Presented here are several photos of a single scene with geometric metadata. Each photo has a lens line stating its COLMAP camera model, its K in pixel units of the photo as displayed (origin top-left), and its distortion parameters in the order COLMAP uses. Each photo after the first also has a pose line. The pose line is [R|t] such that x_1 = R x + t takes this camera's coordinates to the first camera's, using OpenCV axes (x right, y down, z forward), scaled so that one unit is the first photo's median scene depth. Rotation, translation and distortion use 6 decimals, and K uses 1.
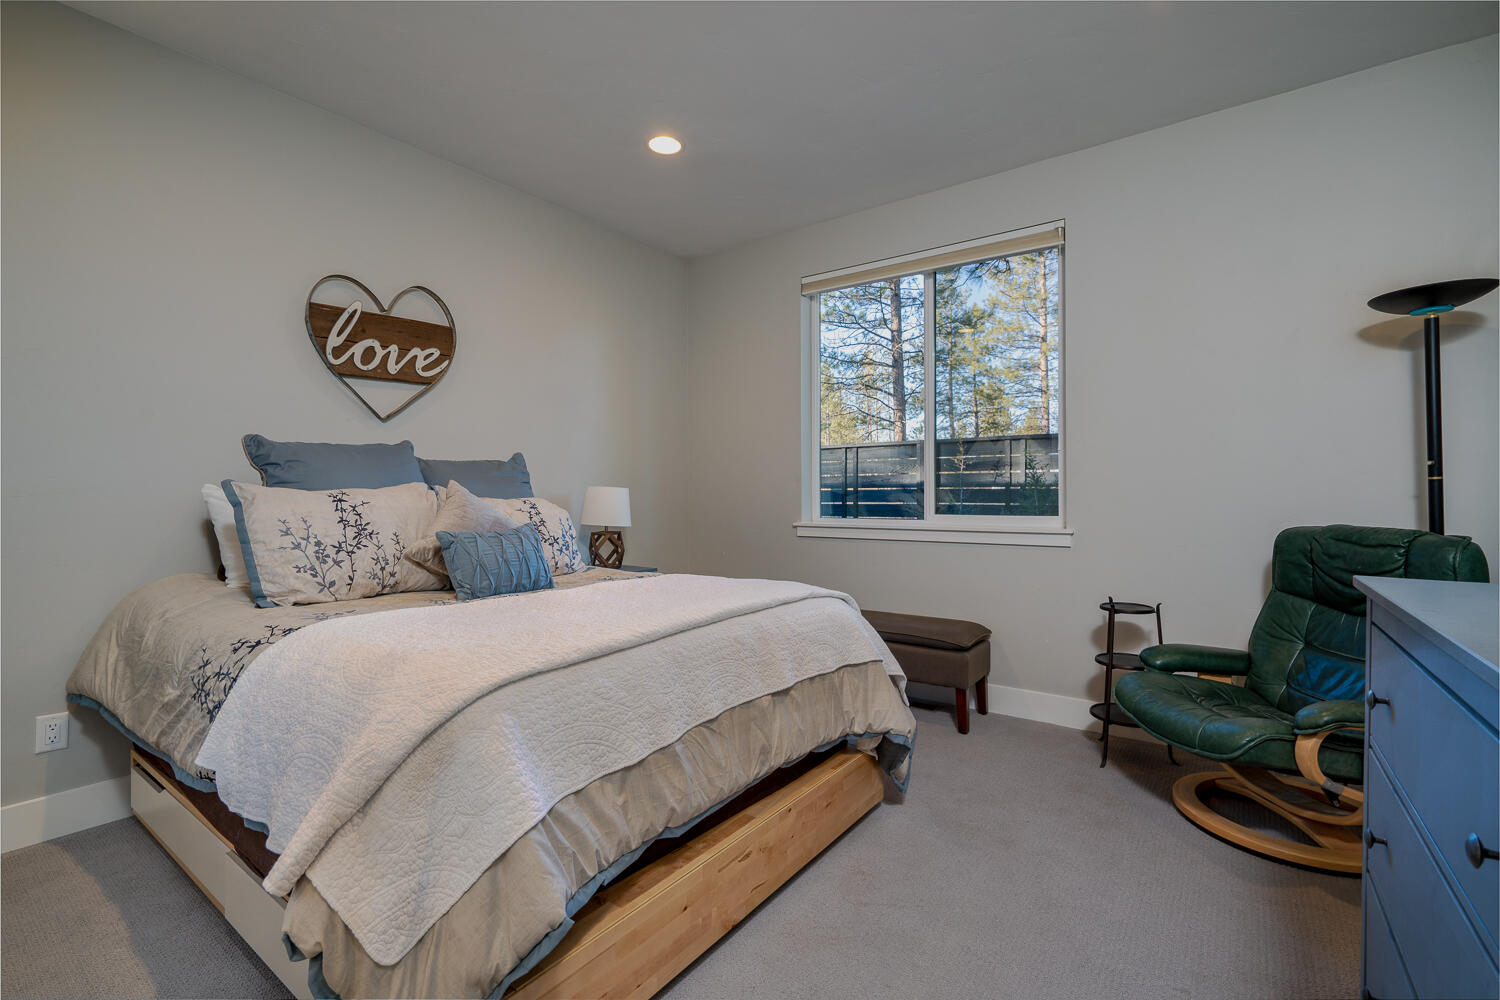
lens RADIAL K [[683.7, 0, 747.9], [0, 683.7, 493.1], [0, 0, 1]] dist [-0.015365, 0.000017]
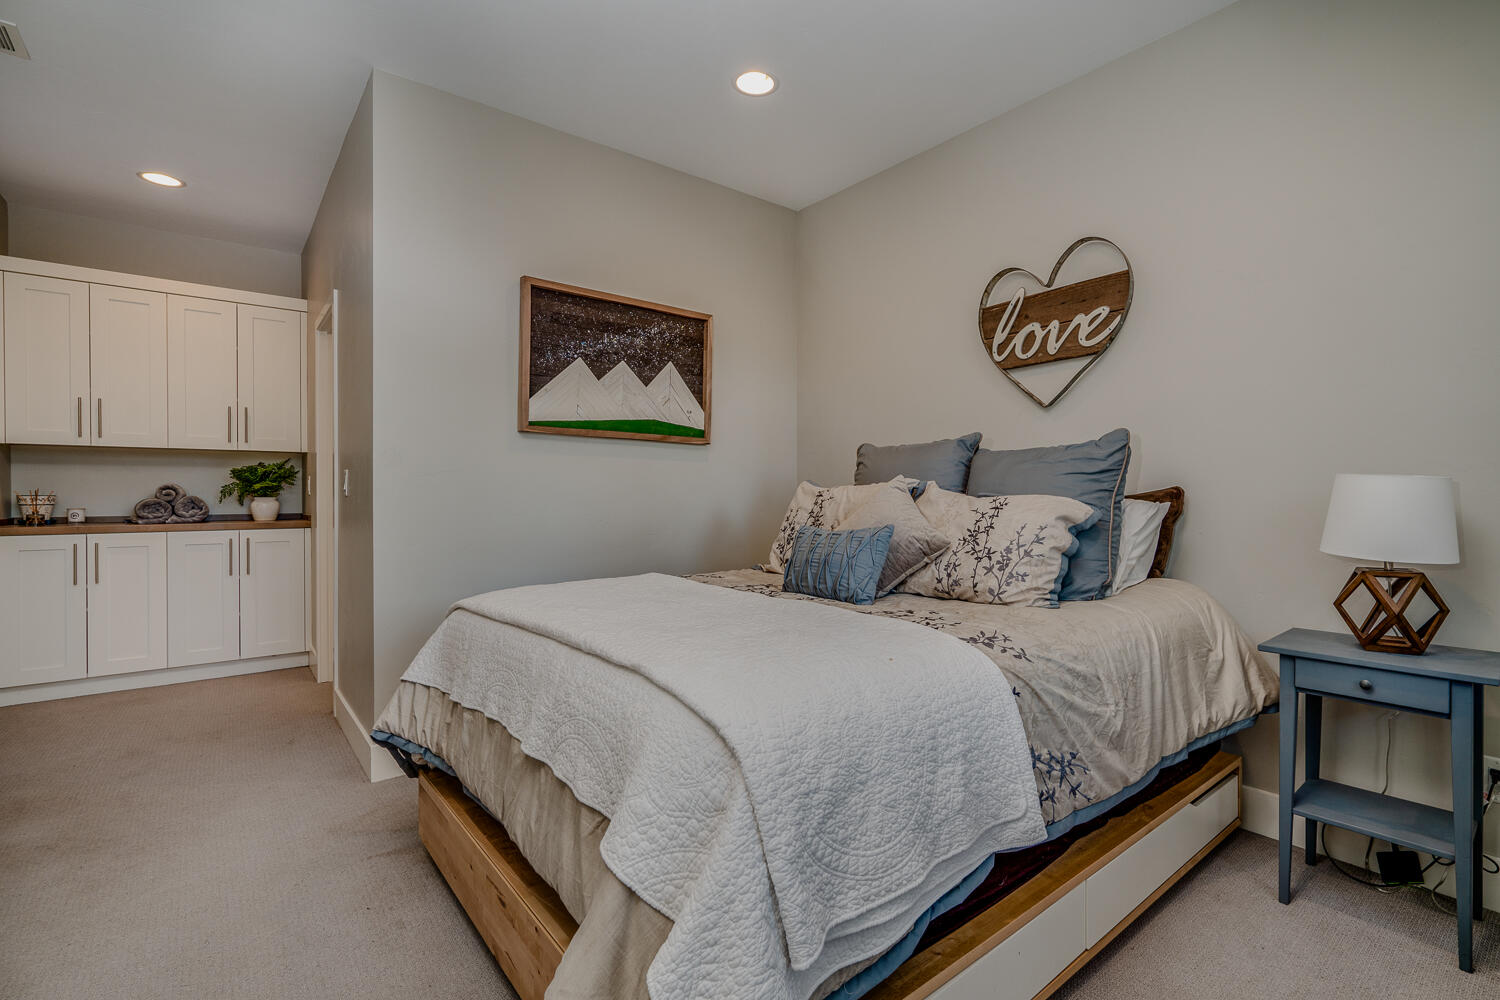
lens RADIAL K [[683.7, 0, 751.0], [0, 683.7, 494.8], [0, 0, 1]] dist [-0.015365, 0.000017]
pose [[-0.254931, 0.006274, -0.966939, 0.437919], [0.003569, 0.999978, 0.005548, 0.001151], [0.966953, -0.002036, -0.254948, 0.854124]]
